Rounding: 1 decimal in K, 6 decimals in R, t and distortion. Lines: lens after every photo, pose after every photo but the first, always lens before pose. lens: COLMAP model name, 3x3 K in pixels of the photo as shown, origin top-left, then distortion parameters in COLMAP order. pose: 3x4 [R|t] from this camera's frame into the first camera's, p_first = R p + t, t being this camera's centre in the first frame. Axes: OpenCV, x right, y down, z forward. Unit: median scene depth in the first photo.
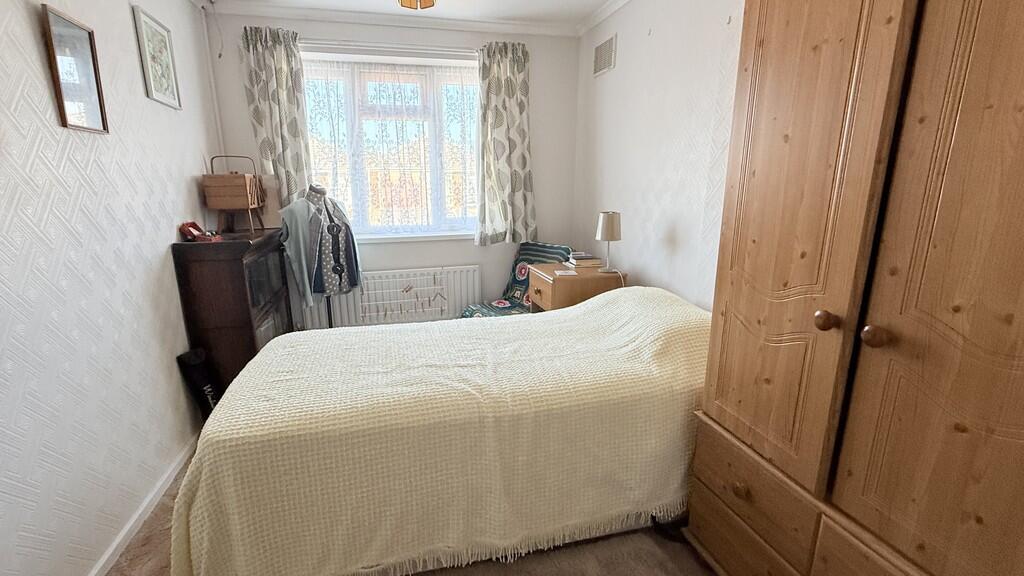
lens RADIAL K [[409.7, 0, 489.6], [0, 409.7, 297.4], [0, 0, 1]] dist [0.000777, 0.000163]
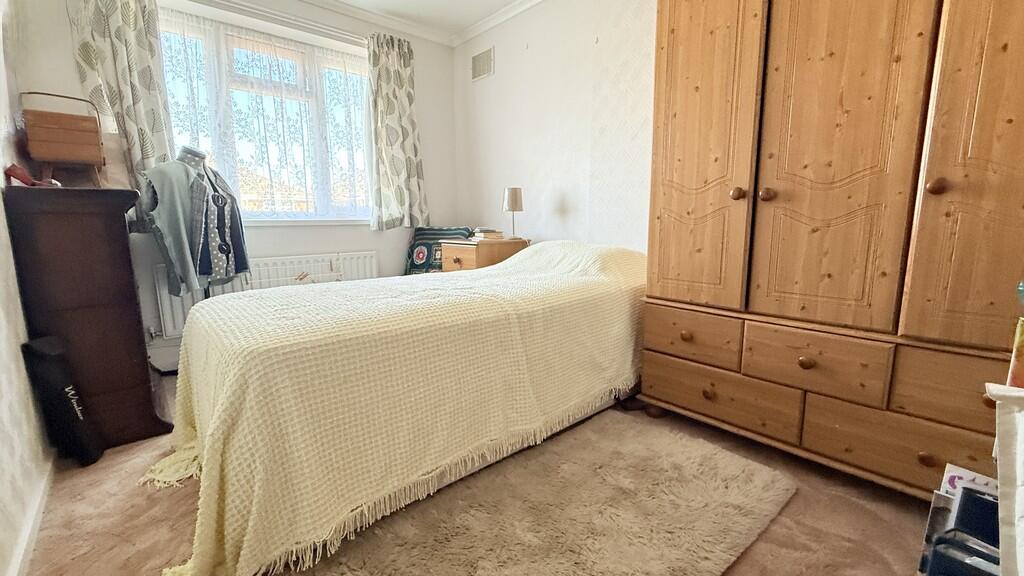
lens RADIAL K [[409.7, 0, 492.5], [0, 409.7, 306.7], [0, 0, 1]] dist [0.000777, 0.000163]
pose [[0.887027, -0.079415, 0.454837, -0.275404], [0.113709, 0.992330, -0.048495, 0.156377], [-0.447497, 0.094736, 0.889253, 0.007387]]
